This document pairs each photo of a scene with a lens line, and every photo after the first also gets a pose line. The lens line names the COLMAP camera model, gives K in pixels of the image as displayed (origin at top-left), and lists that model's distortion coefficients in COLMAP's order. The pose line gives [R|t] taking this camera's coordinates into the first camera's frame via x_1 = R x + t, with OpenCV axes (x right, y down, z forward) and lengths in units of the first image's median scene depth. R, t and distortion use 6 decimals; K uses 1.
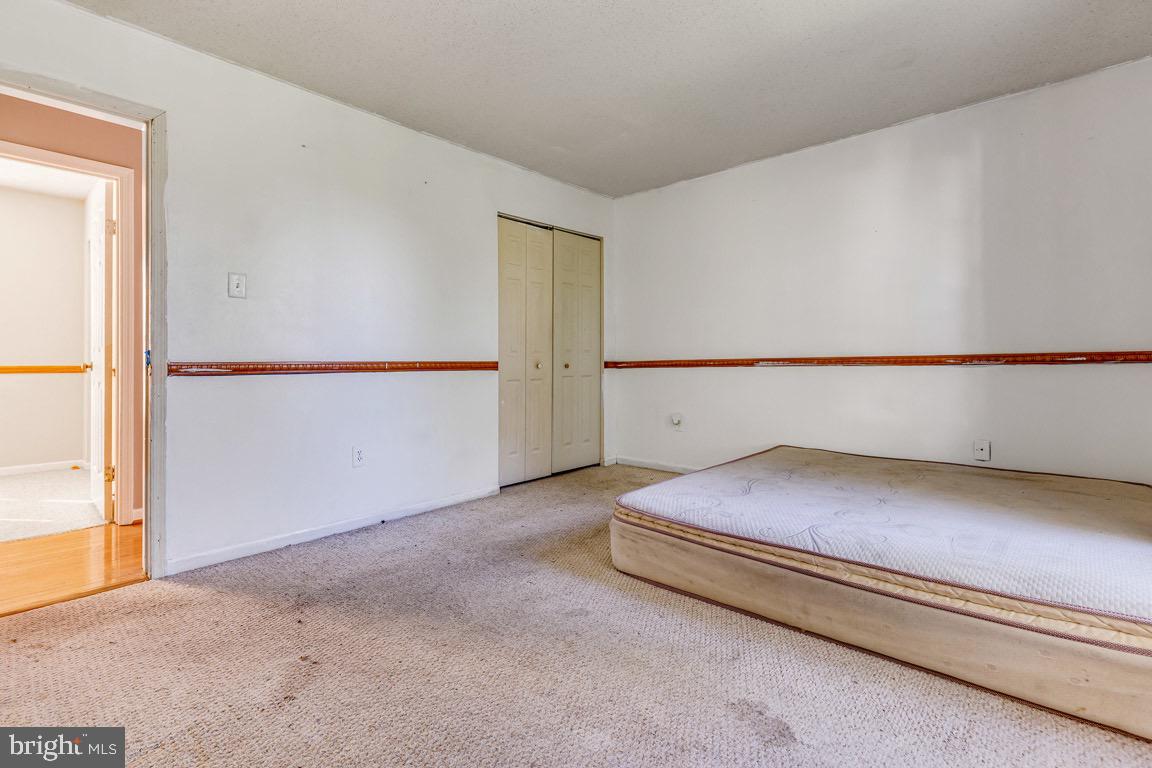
lens RADIAL K [[531.6, 0, 576.9], [0, 531.6, 361.3], [0, 0, 1]] dist [0.001753, 0.000173]
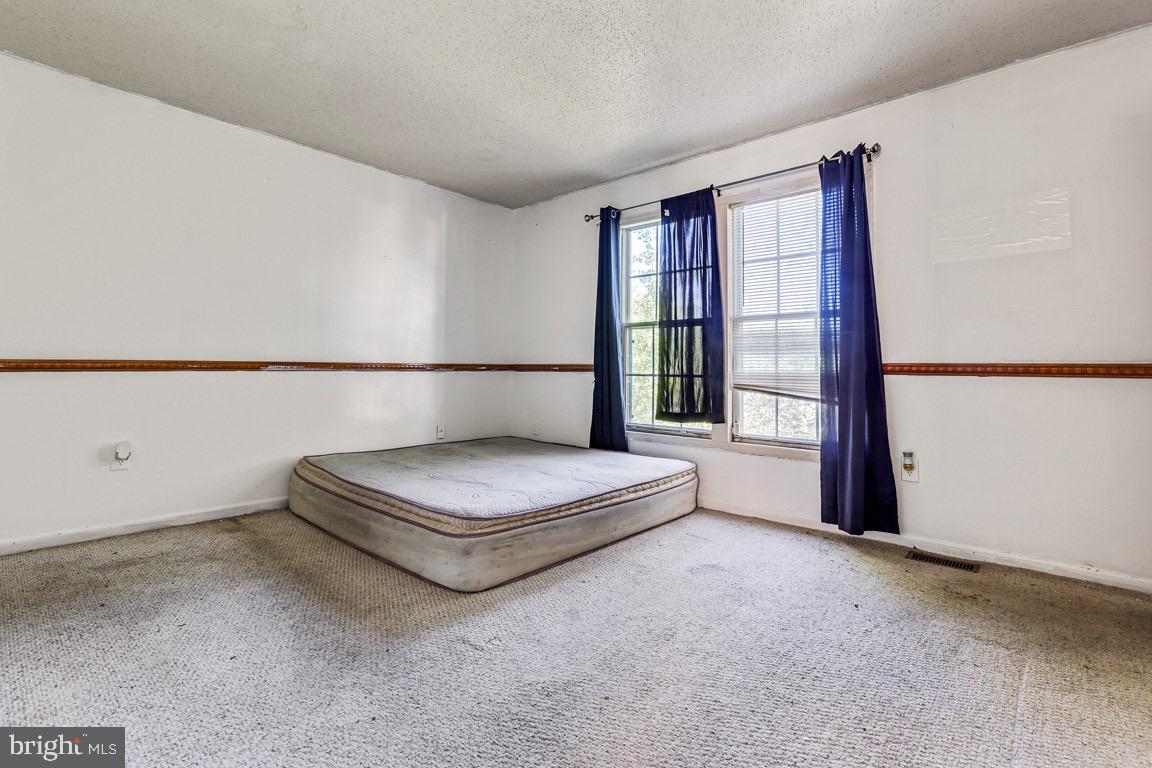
lens RADIAL K [[537.6, 0, 575.4], [0, 537.6, 339.5], [0, 0, 1]] dist [0.003154, 0.000490]
pose [[0.002735, 0.065524, 0.997847, -0.897655], [-0.013776, 0.997759, -0.065480, 0.015474], [-0.999901, -0.013568, 0.003632, 0.850544]]
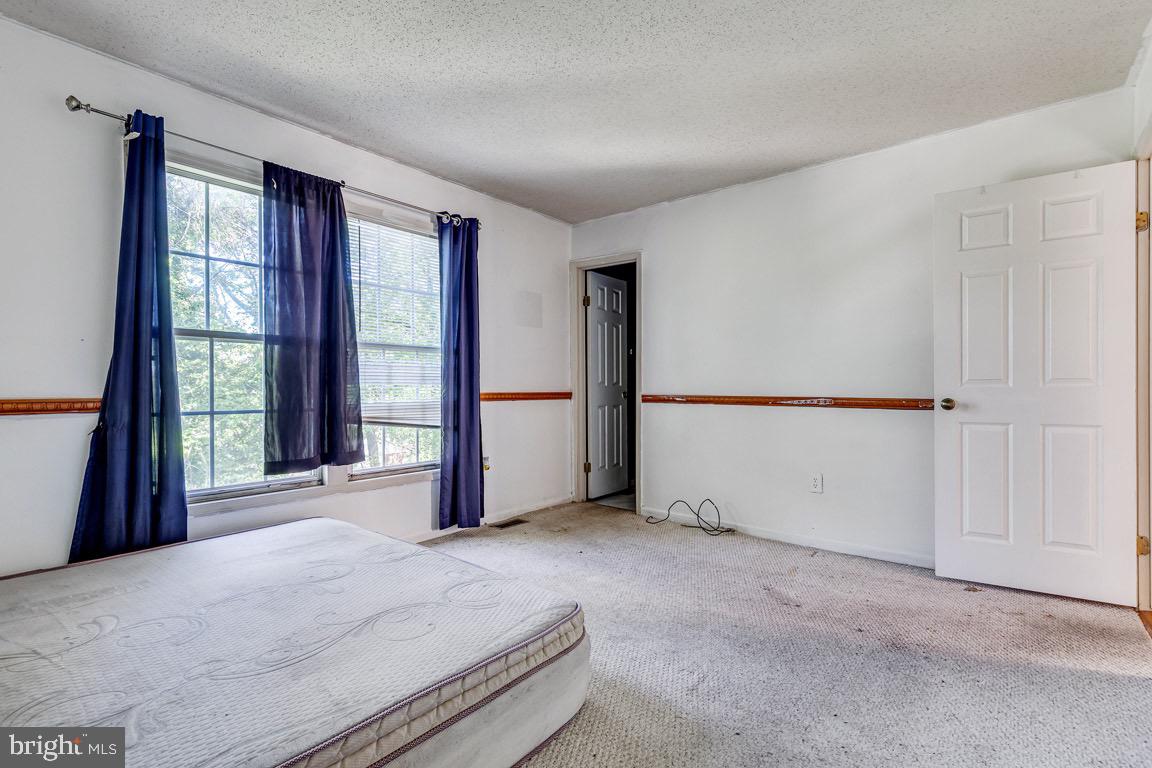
lens RADIAL K [[538.8, 0, 576.0], [0, 538.8, 384.0], [0, 0, 1]] dist [0.021382, -0.000248]
pose [[-0.998799, 0.008903, -0.048180, 0.116545], [0.009337, 0.999918, -0.008785, -0.030345], [0.048097, -0.009224, -0.998800, 1.789626]]
